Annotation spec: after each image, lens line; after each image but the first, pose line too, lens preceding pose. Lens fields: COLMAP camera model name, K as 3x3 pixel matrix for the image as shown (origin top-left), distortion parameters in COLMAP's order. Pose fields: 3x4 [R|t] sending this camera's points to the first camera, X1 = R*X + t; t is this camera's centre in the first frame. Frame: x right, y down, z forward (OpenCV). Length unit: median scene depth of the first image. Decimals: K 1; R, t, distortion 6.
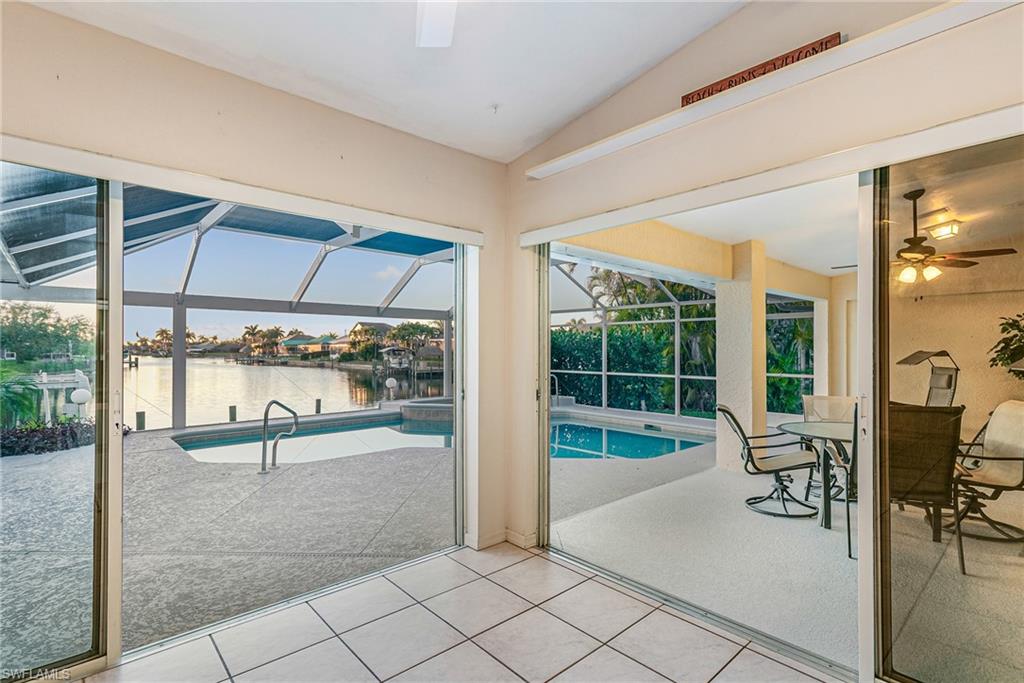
lens RADIAL K [[480.7, 0, 518.2], [0, 480.7, 348.0], [0, 0, 1]] dist [0.014303, -0.005476]
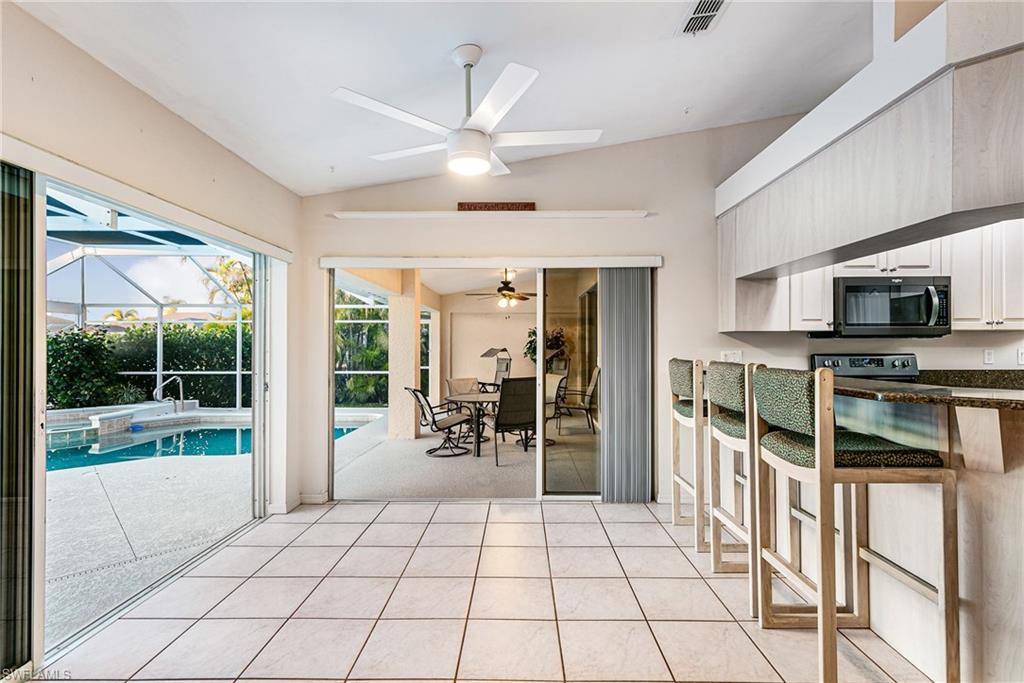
lens RADIAL K [[480.7, 0, 514.9], [0, 480.7, 342.3], [0, 0, 1]] dist [0.014303, -0.005476]
pose [[0.682482, 0.007080, 0.730868, -0.407059], [-0.000672, 0.999959, -0.009059, 0.000240], [-0.730902, 0.005692, 0.682459, -0.174772]]
